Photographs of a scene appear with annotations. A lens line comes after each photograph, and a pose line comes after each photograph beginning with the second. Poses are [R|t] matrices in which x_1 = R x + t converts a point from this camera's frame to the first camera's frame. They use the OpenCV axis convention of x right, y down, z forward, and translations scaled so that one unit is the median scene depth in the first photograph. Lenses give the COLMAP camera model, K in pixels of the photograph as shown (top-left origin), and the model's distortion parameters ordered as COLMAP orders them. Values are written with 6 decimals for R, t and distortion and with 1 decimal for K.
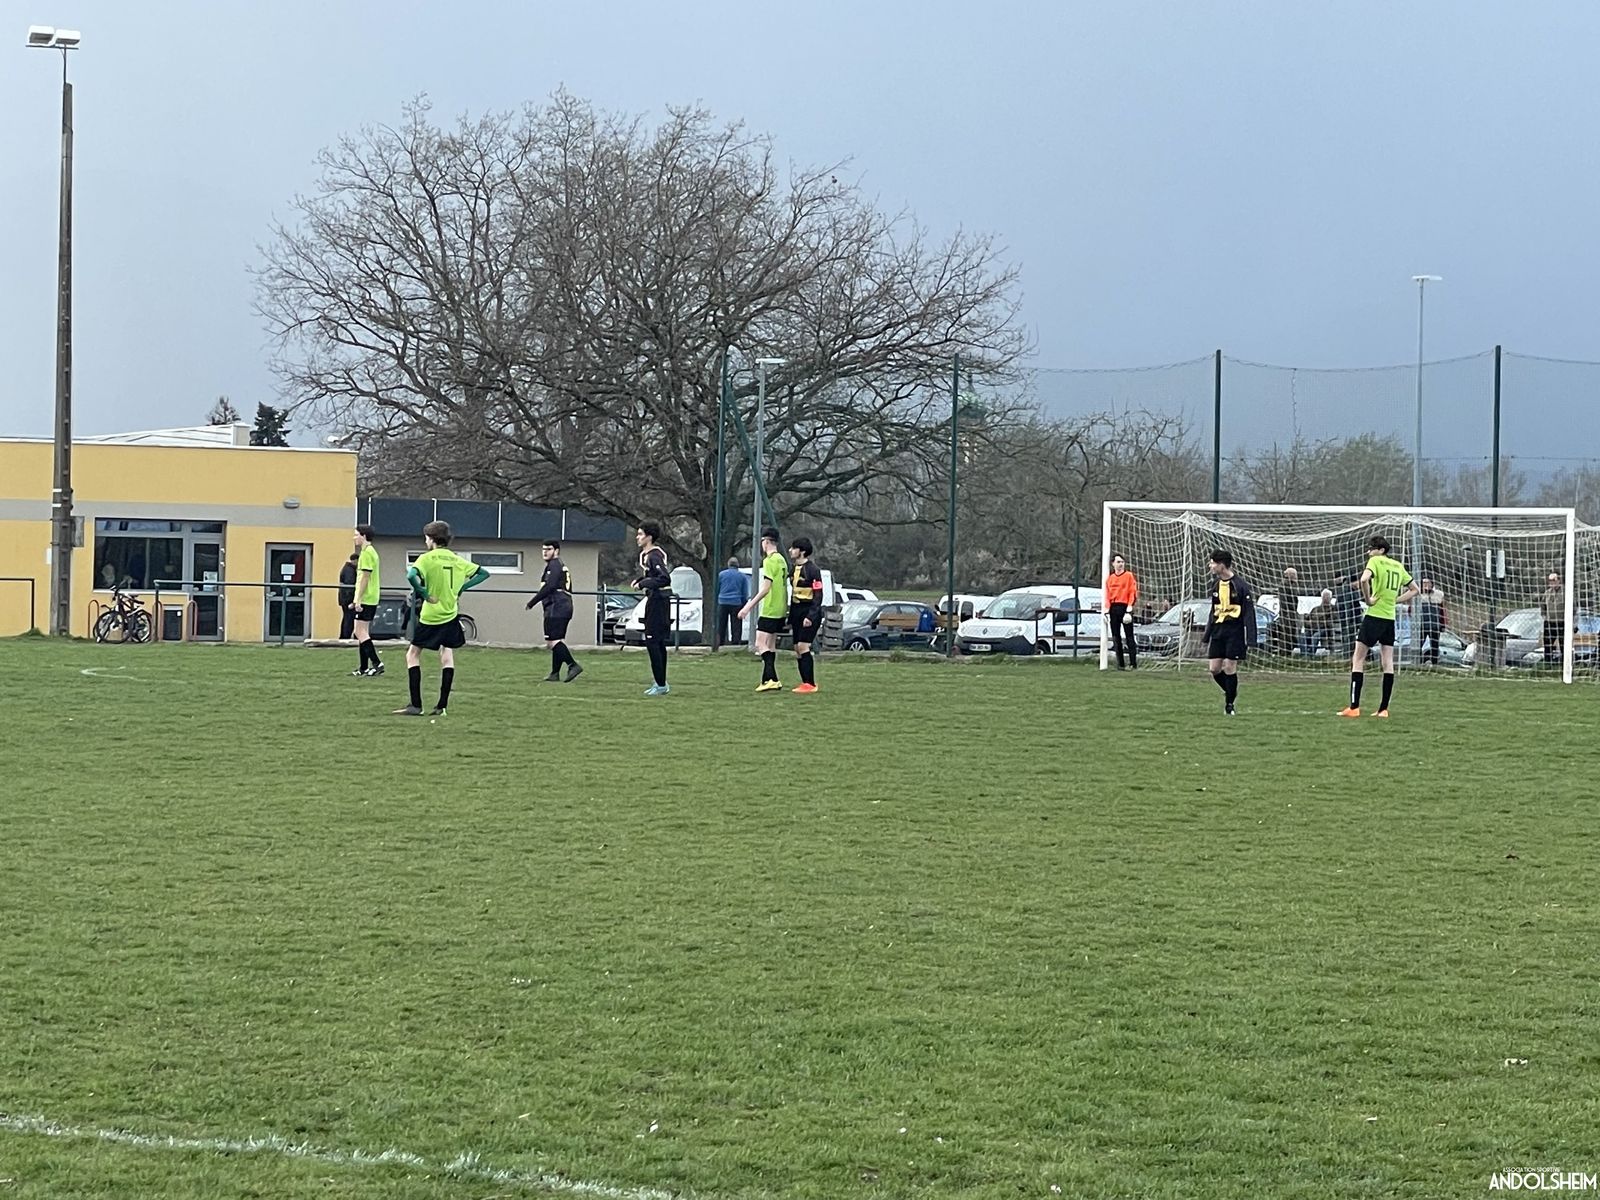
lens RADIAL K [[4588.5, 0, 800.0], [0, 4588.5, 600.0], [0, 0, 1]] dist [0.010096, 0.744134]
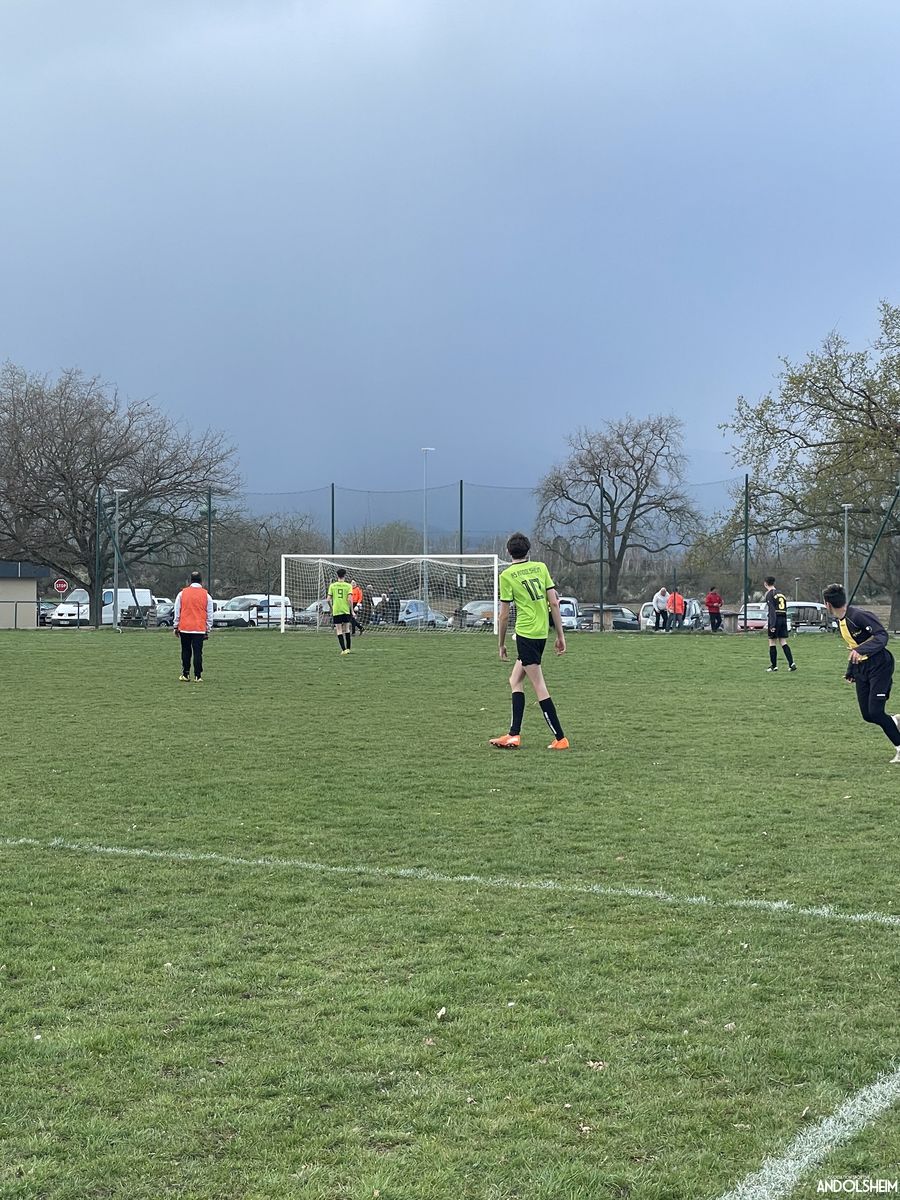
lens RADIAL K [[2448.4, 0, 450.0], [0, 2448.4, 600.0], [0, 0, 1]] dist [0.042585, 0.186695]
pose [[0.986606, -0.018377, 0.162083, -0.040509], [0.018904, 0.999820, -0.001709, 0.003138], [-0.162023, 0.004751, 0.986776, -0.137599]]
